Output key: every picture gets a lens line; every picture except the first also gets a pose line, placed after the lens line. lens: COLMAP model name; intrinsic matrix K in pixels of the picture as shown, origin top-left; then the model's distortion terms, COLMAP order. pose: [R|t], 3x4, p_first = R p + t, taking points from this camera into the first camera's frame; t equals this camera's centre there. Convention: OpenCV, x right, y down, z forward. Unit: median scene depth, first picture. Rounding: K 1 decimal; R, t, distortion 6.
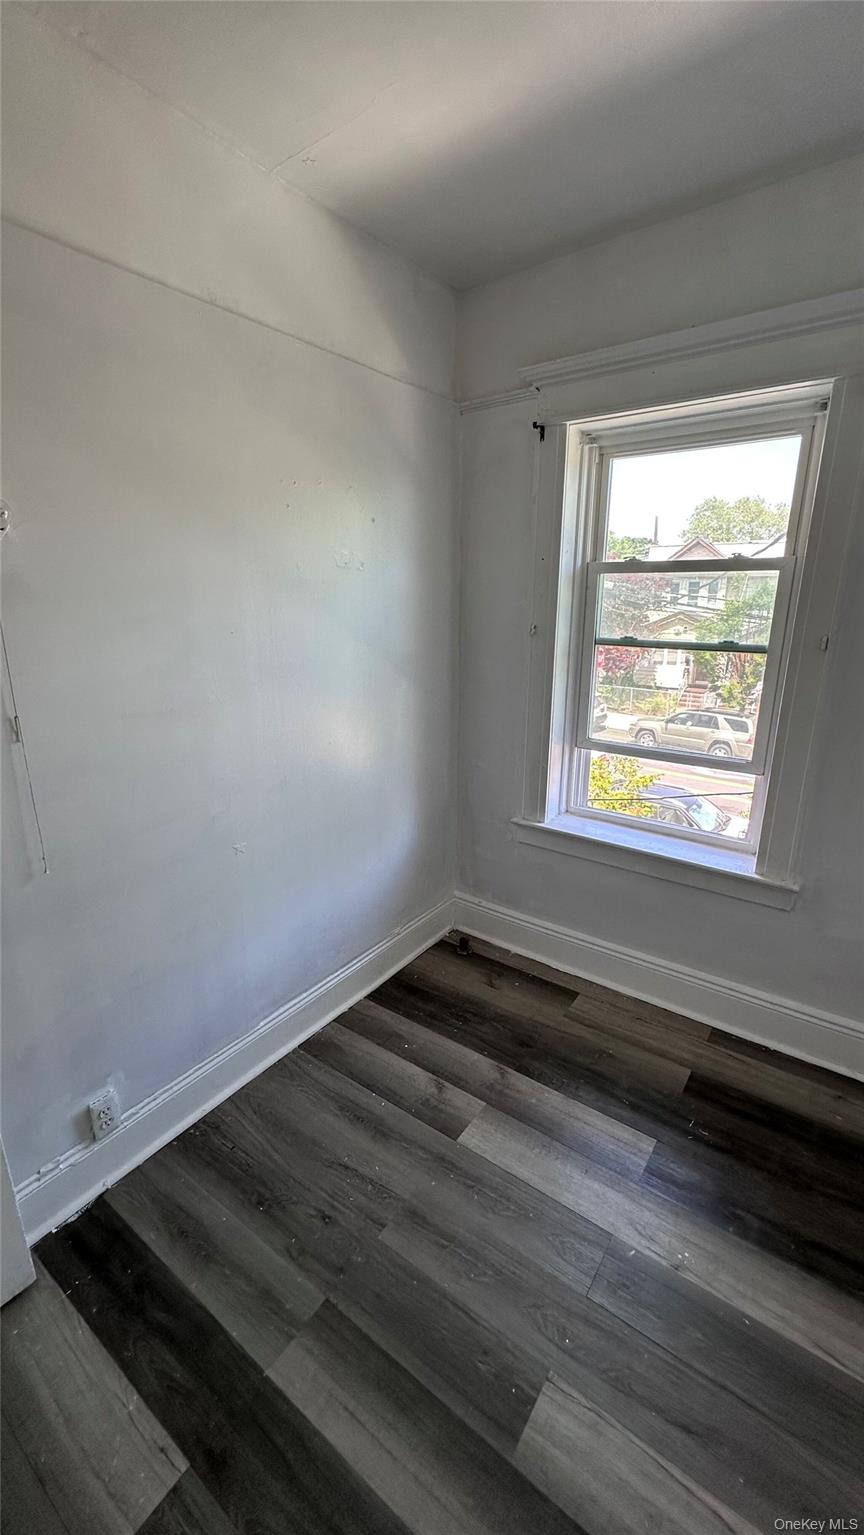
lens RADIAL K [[614.8, 0, 430.6], [0, 614.8, 769.1], [0, 0, 1]] dist [-0.002317, 0.000591]
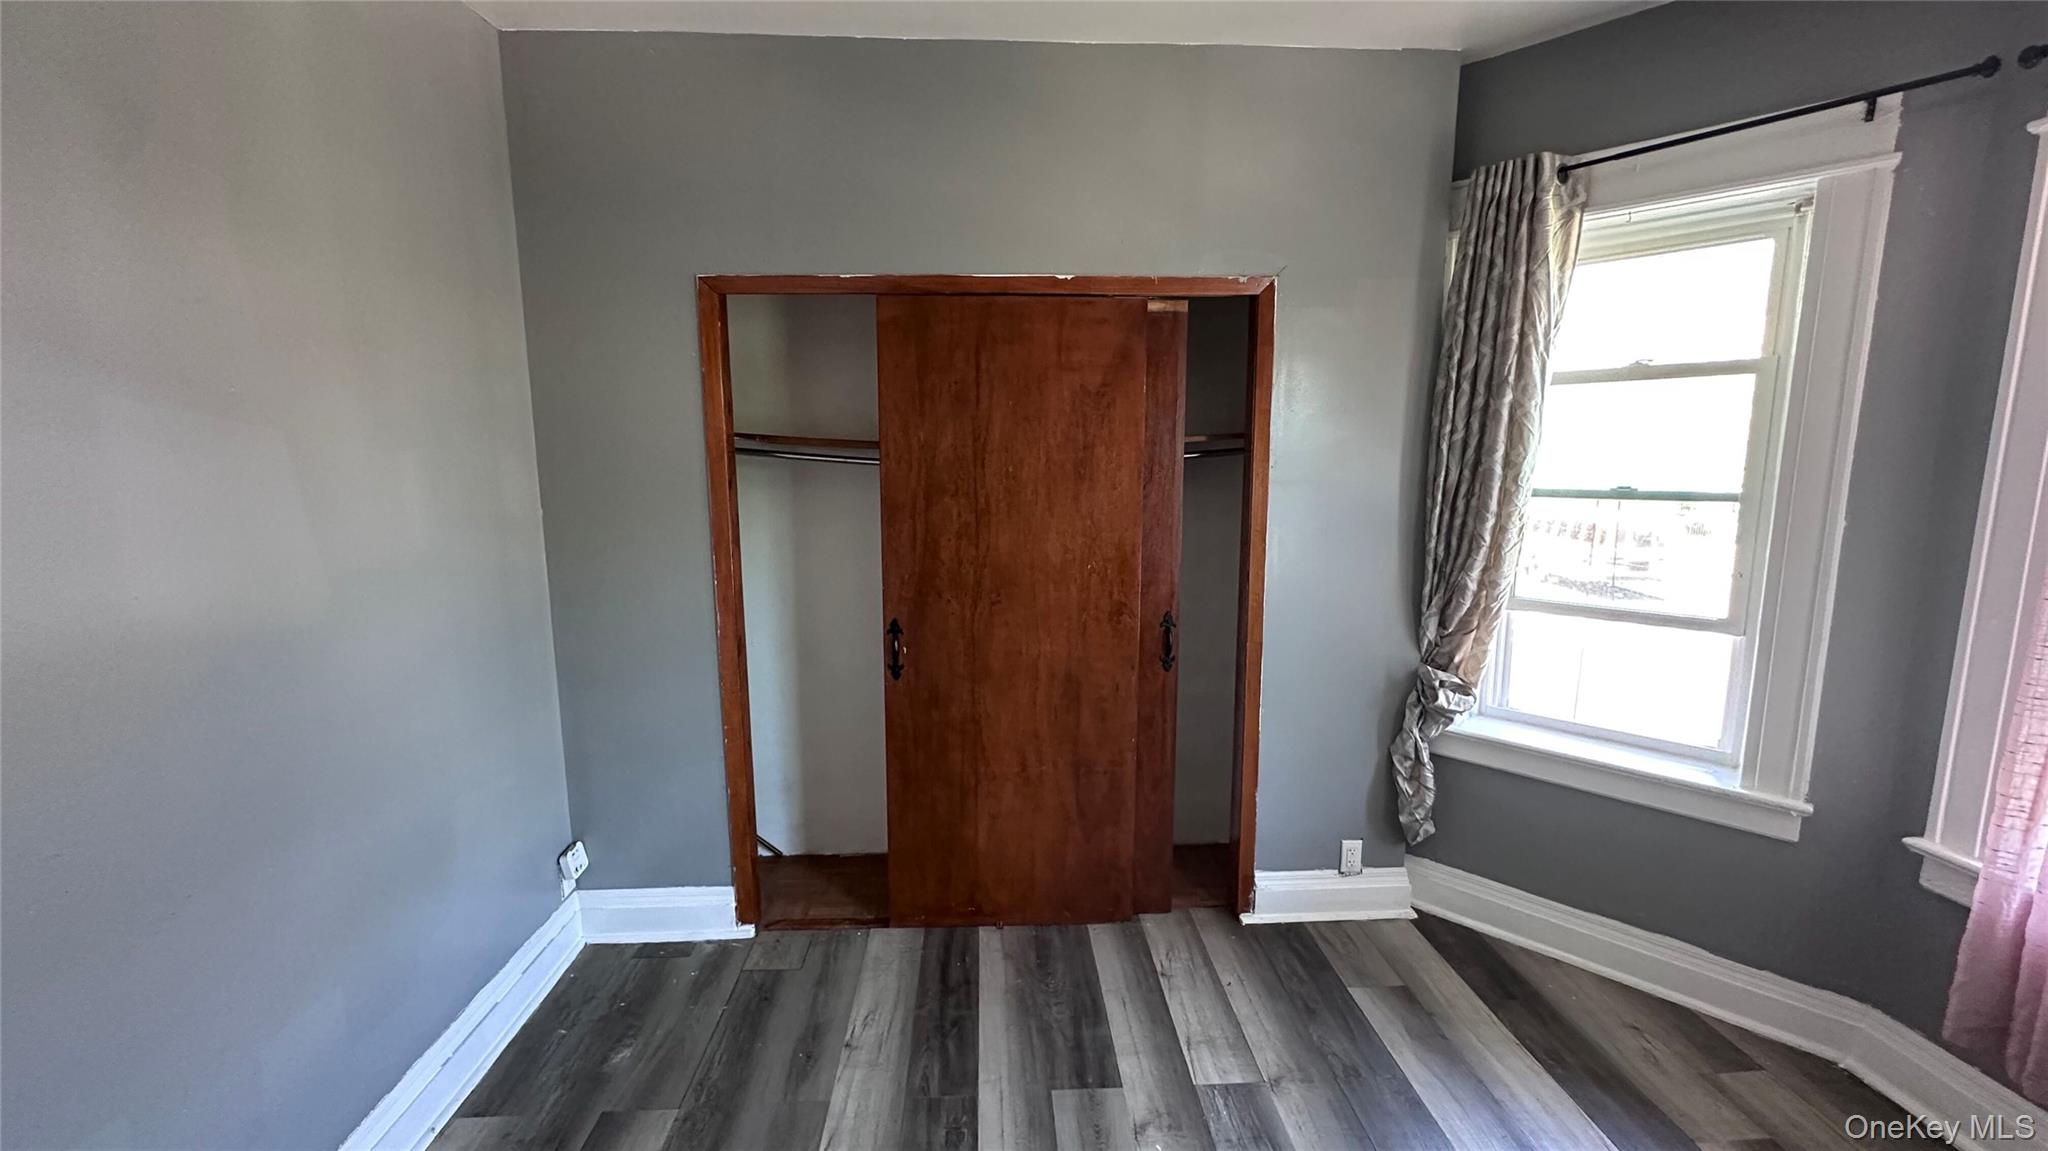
lens RADIAL K [[820.3, 0, 1024.9], [0, 820.3, 578.6], [0, 0, 1]] dist [-0.002317, 0.000591]
pose [[0.633267, 0.112656, -0.765691, 0.624354], [-0.209915, 0.977265, -0.029826, 0.119261], [0.744922, 0.179618, 0.642517, -0.322890]]
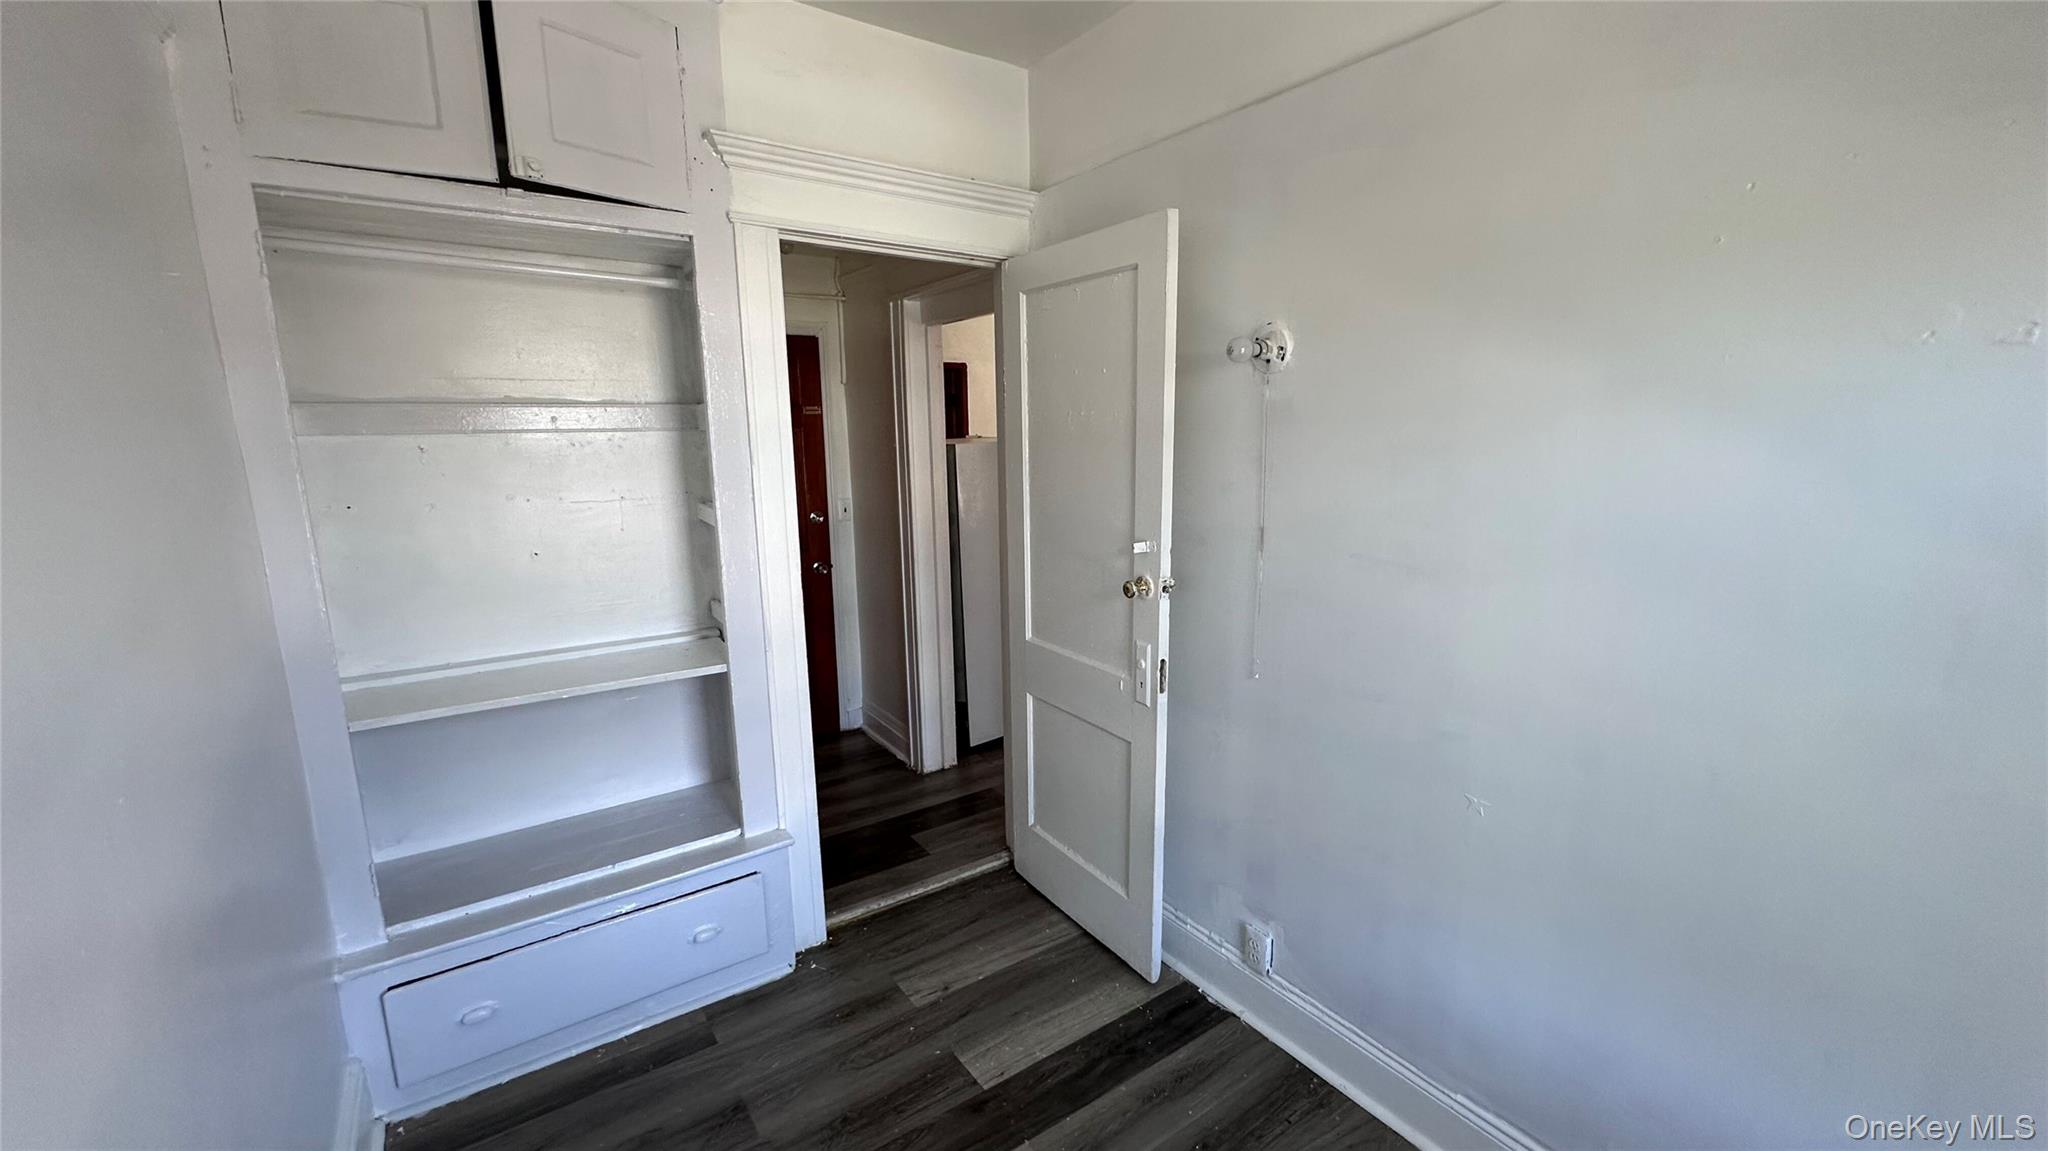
lens RADIAL K [[820.3, 0, 1024.9], [0, 820.3, 578.6], [0, 0, 1]] dist [-0.002317, 0.000591]
pose [[-0.318735, 0.181519, -0.930300, 0.545806], [-0.249324, 0.930871, 0.267052, -0.185336], [0.914464, 0.317065, -0.251445, 0.656011]]
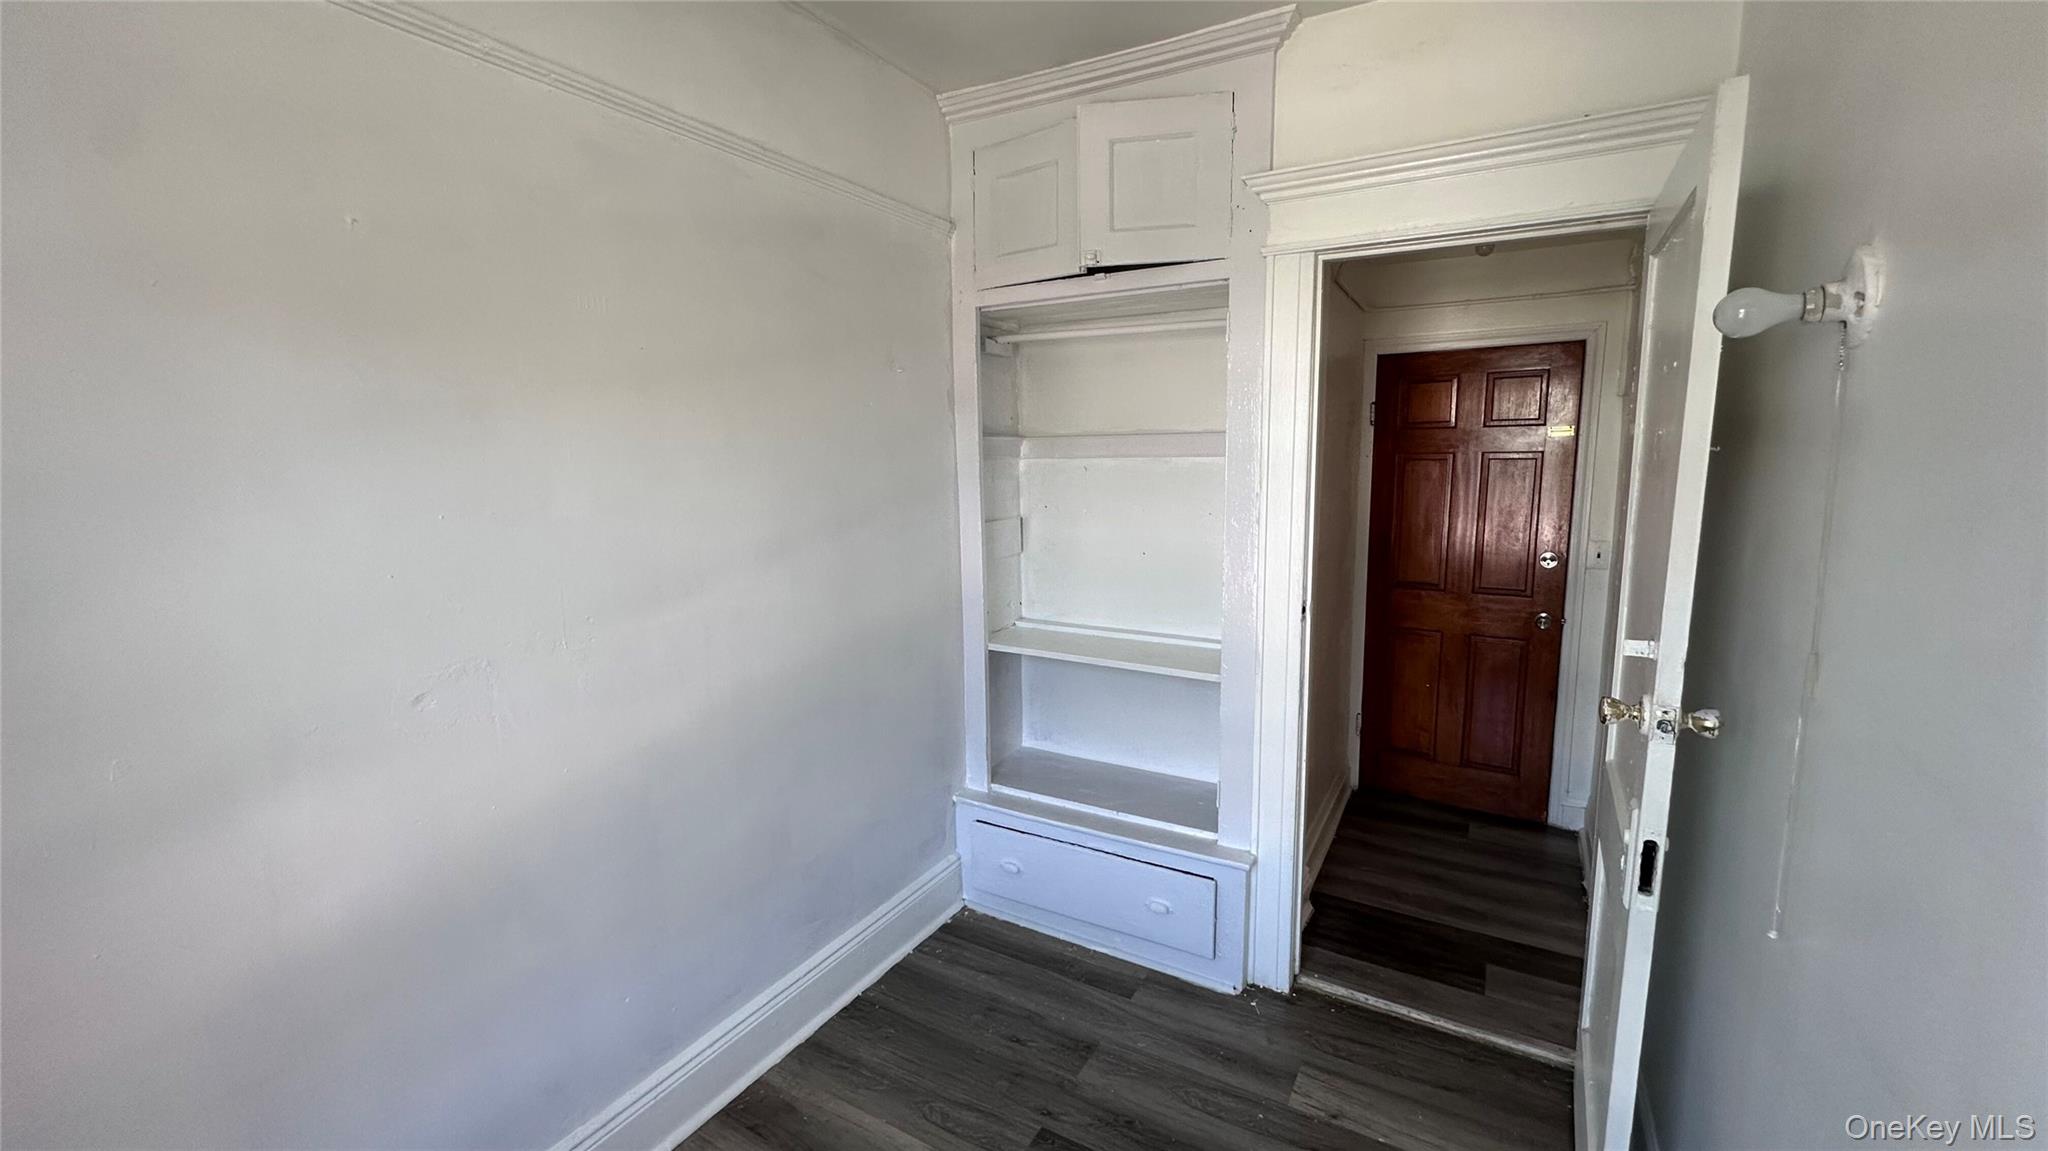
lens RADIAL K [[820.3, 0, 1024.9], [0, 820.3, 578.6], [0, 0, 1]] dist [-0.002317, 0.000591]
pose [[-0.993757, 0.030829, -0.107221, 0.070787], [-0.016054, 0.911545, 0.410888, -0.285528], [0.110404, 0.410044, -0.905359, 1.017868]]
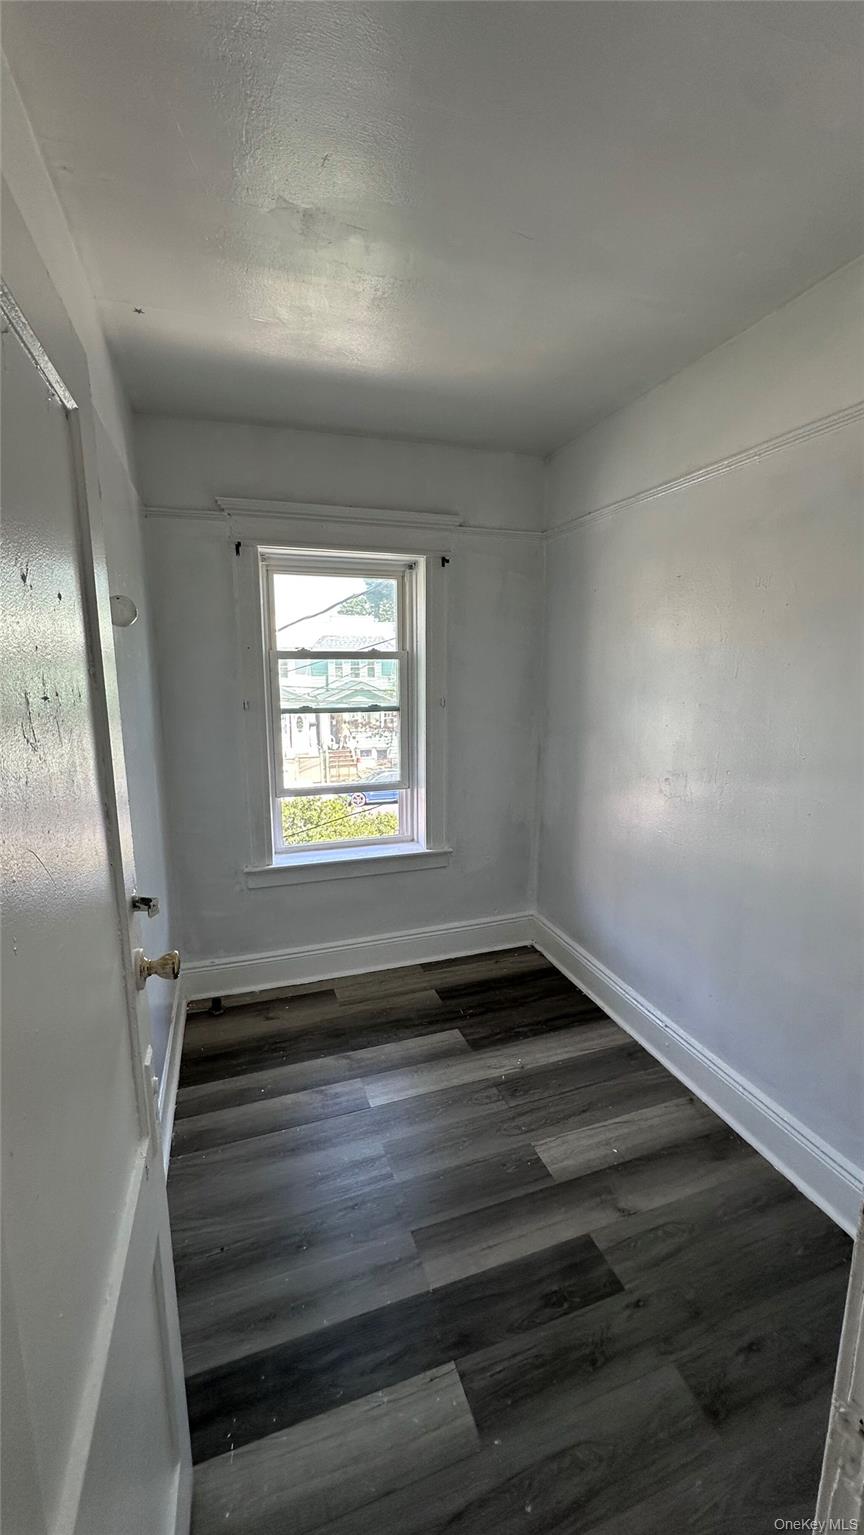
lens RADIAL K [[614.8, 0, 430.6], [0, 614.8, 769.1], [0, 0, 1]] dist [-0.002317, 0.000591]
pose [[0.571796, -0.139984, 0.808365, -0.712511], [0.227070, 0.973845, 0.008022, -0.039049], [-0.788346, 0.178969, 0.588627, 0.044143]]
